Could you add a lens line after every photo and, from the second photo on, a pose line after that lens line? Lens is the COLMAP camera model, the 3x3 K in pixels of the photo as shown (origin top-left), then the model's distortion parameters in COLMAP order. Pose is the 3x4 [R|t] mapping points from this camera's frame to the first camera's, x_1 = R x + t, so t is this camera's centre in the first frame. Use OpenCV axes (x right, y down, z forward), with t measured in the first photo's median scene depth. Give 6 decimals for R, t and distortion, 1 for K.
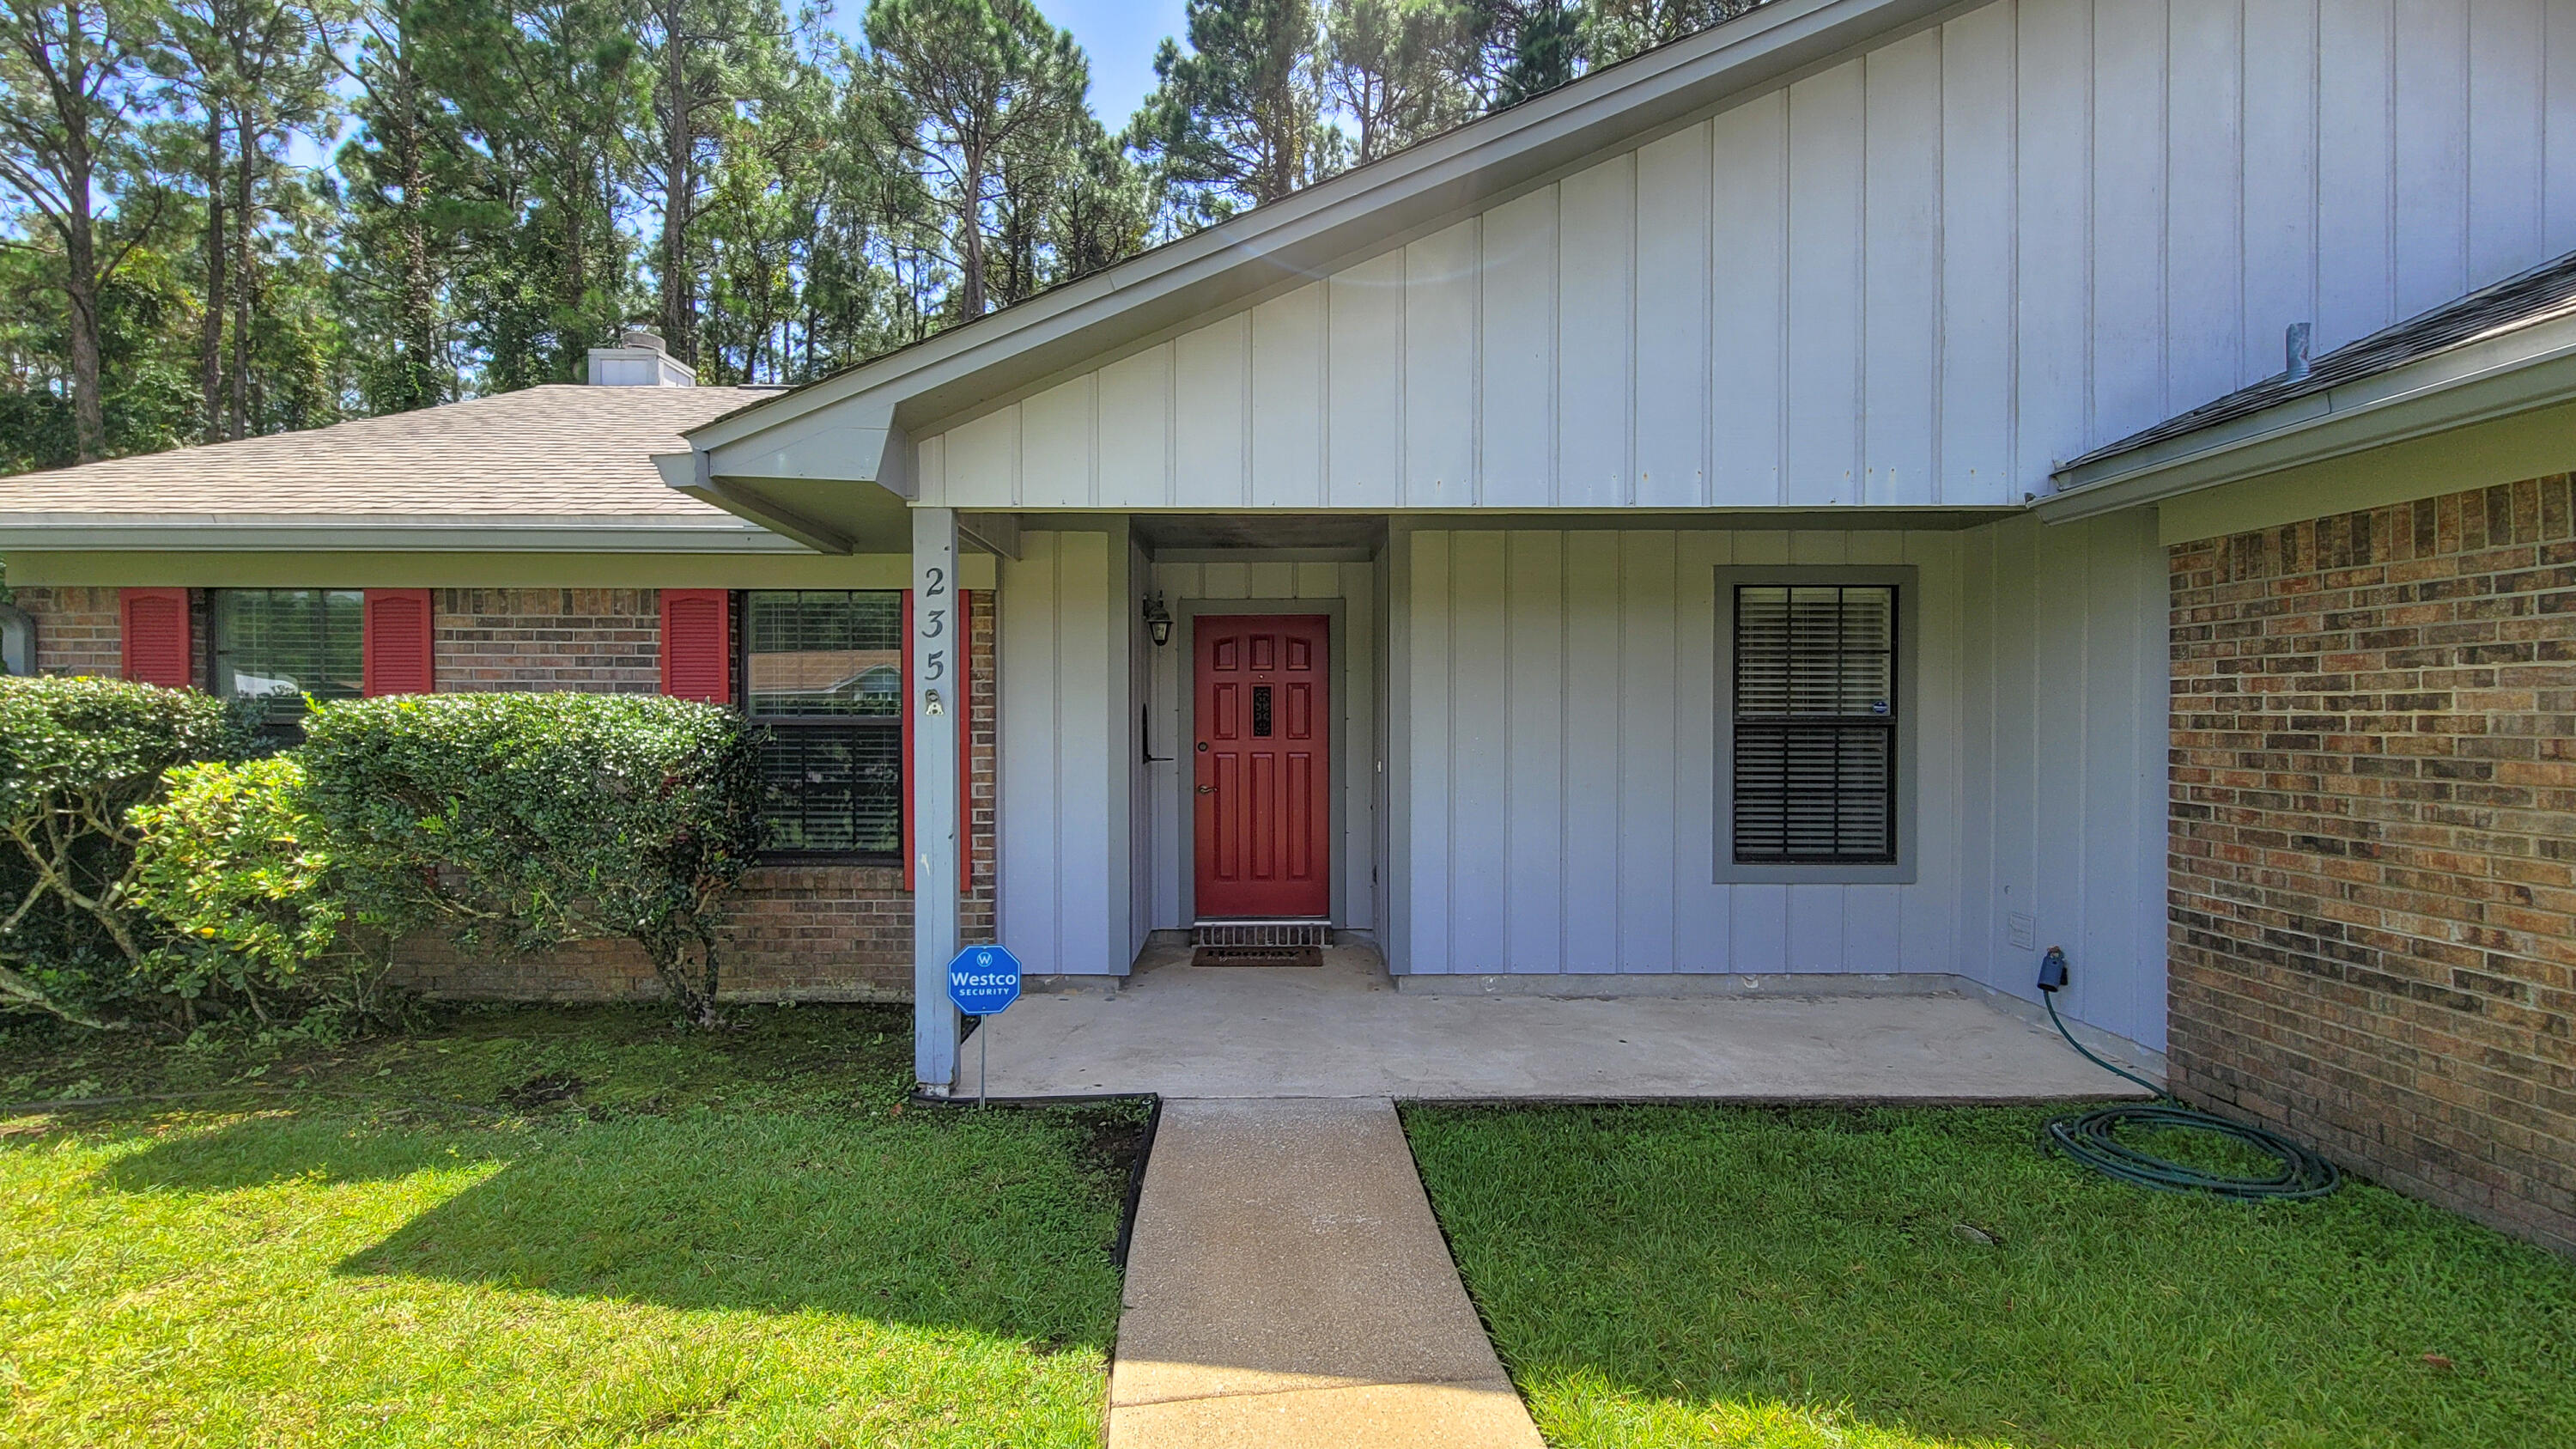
lens RADIAL K [[1064.6, 0, 1275.2], [0, 1064.6, 724.0], [0, 0, 1]] dist [-0.002143, -0.000942]
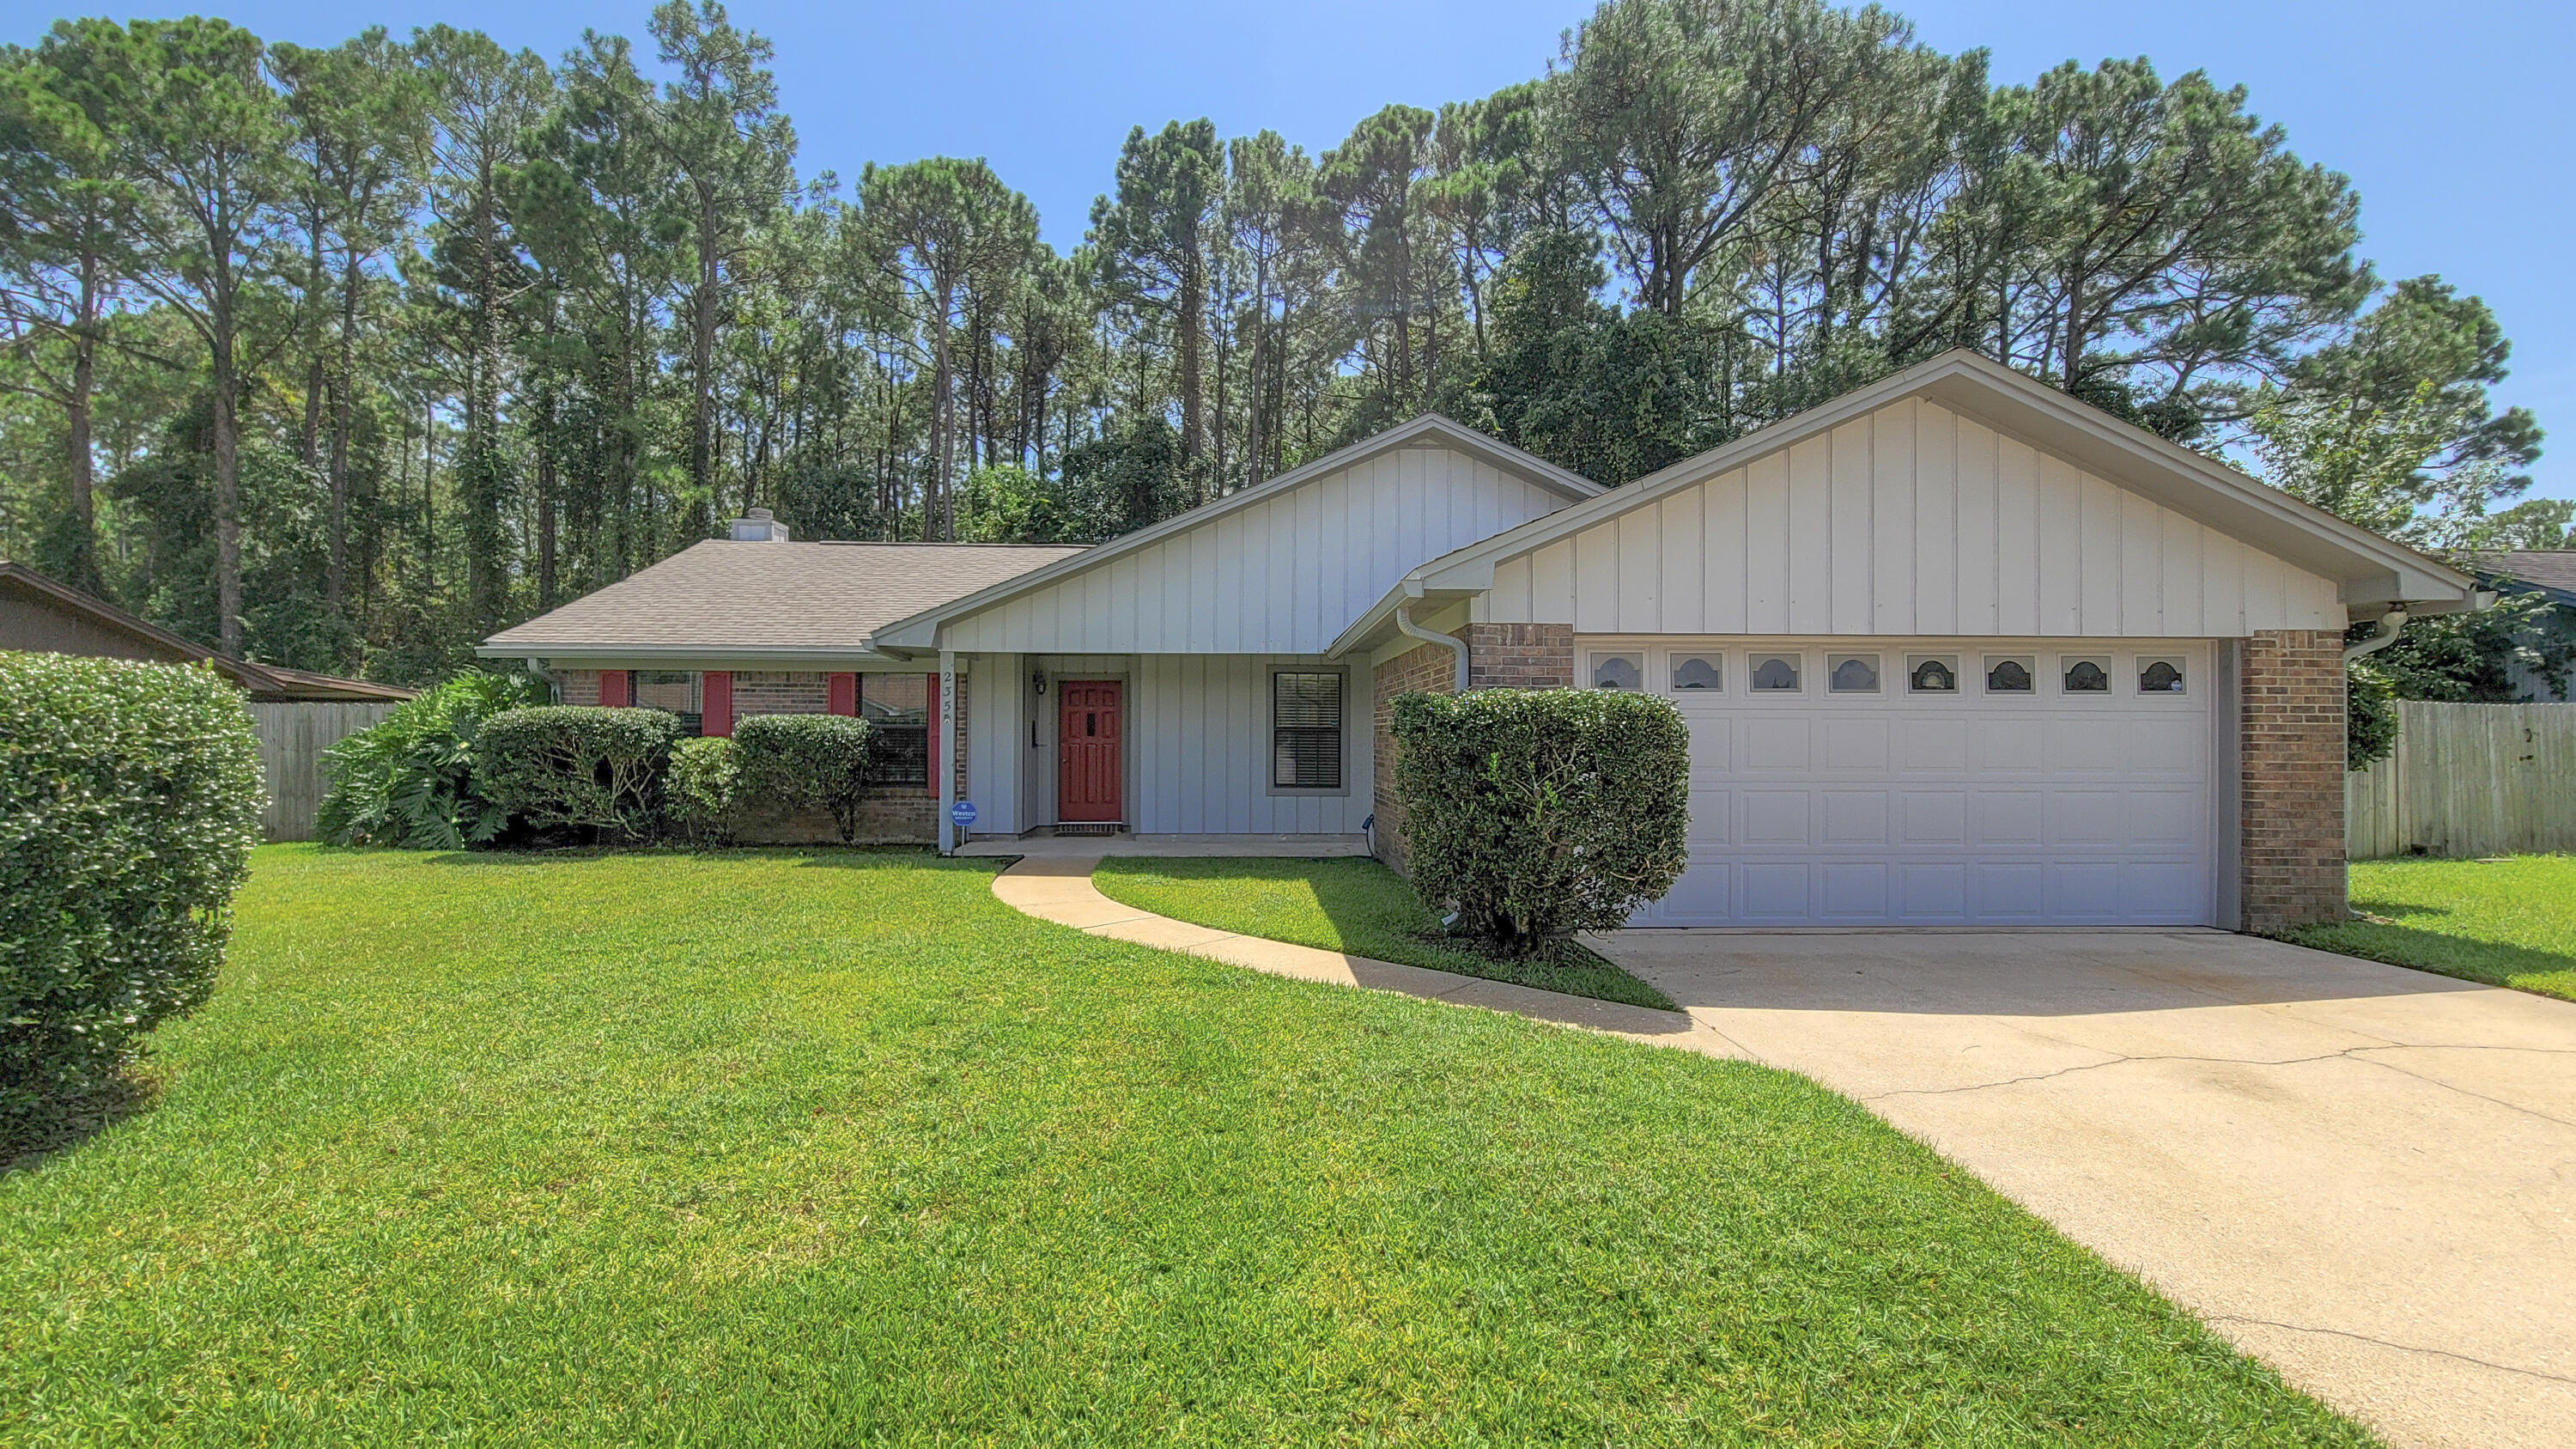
lens RADIAL K [[1064.6, 0, 1280.2], [0, 1064.6, 718.3], [0, 0, 1]] dist [-0.002143, -0.000942]
pose [[0.999041, 0.005465, 0.043441, 0.283118], [-0.004227, 0.999583, -0.028551, 0.035646], [-0.043579, 0.028340, 0.998648, -1.194763]]
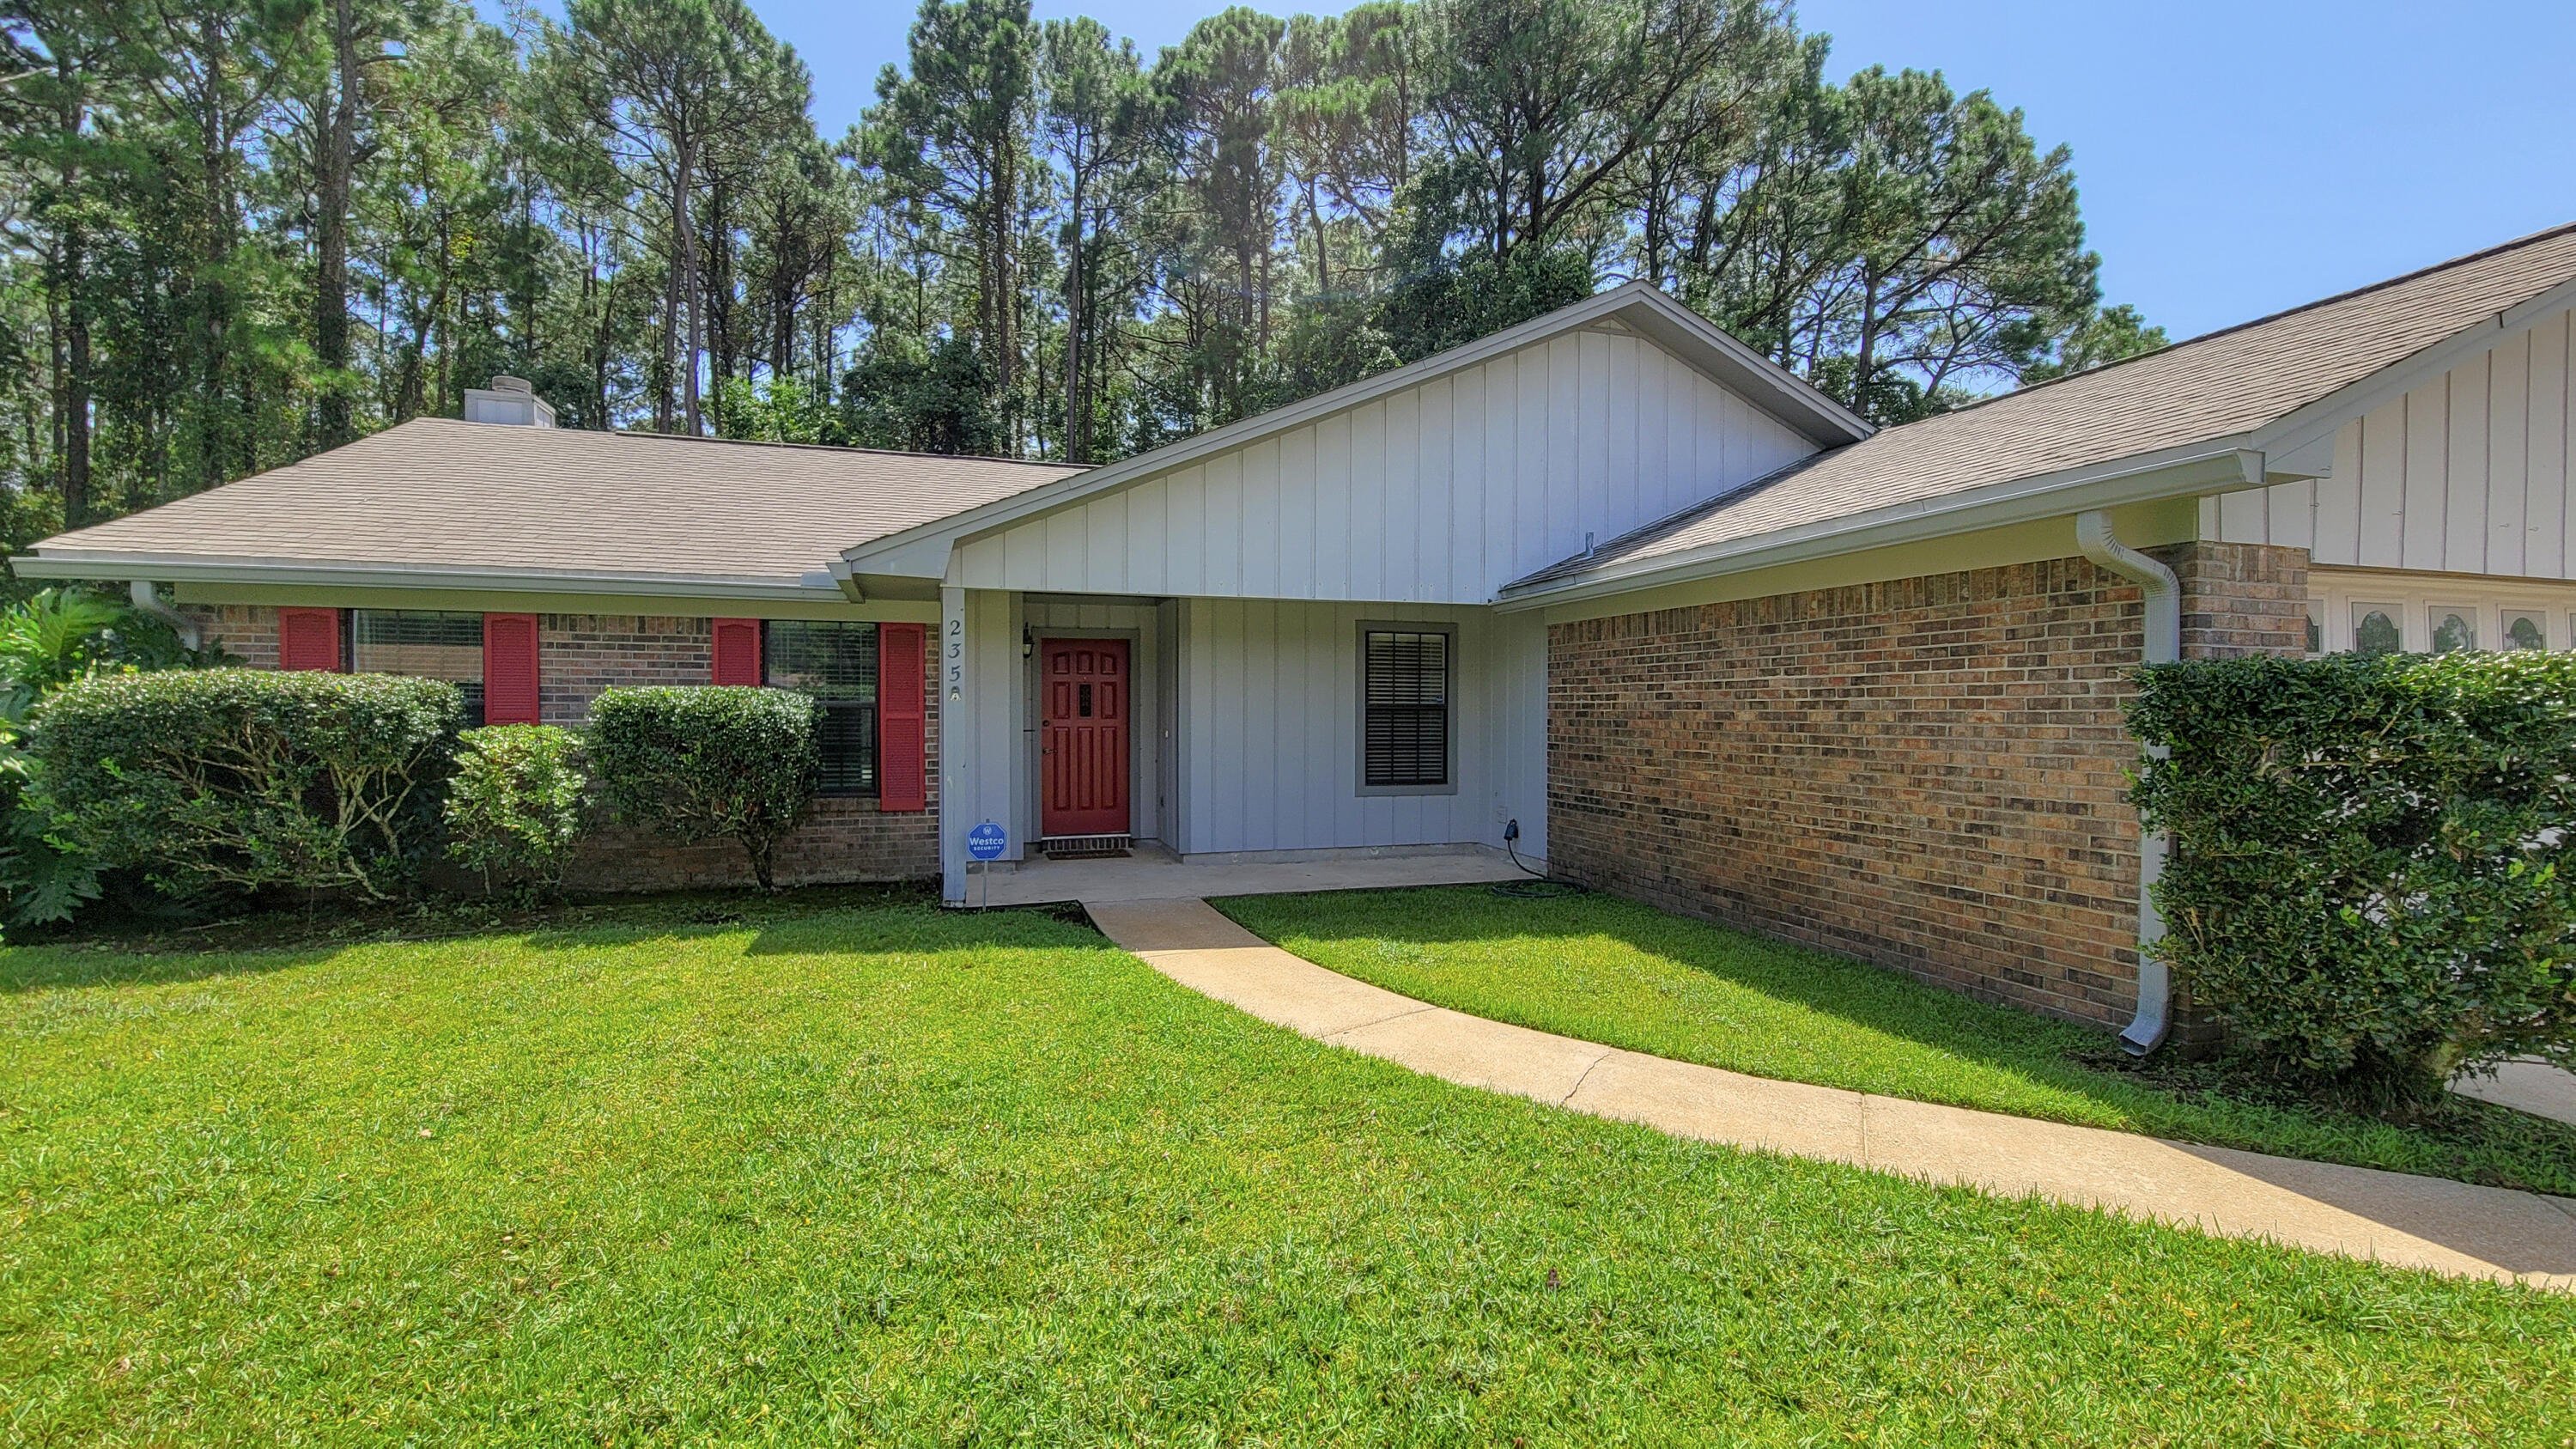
lens RADIAL K [[1064.6, 0, 1279.1], [0, 1064.6, 716.5], [0, 0, 1]] dist [-0.002143, -0.000942]
pose [[0.955728, 0.000390, 0.294253, -0.202758], [0.000180, 0.999998, -0.001910, 0.014590], [-0.294253, 0.001878, 0.955726, -0.574303]]
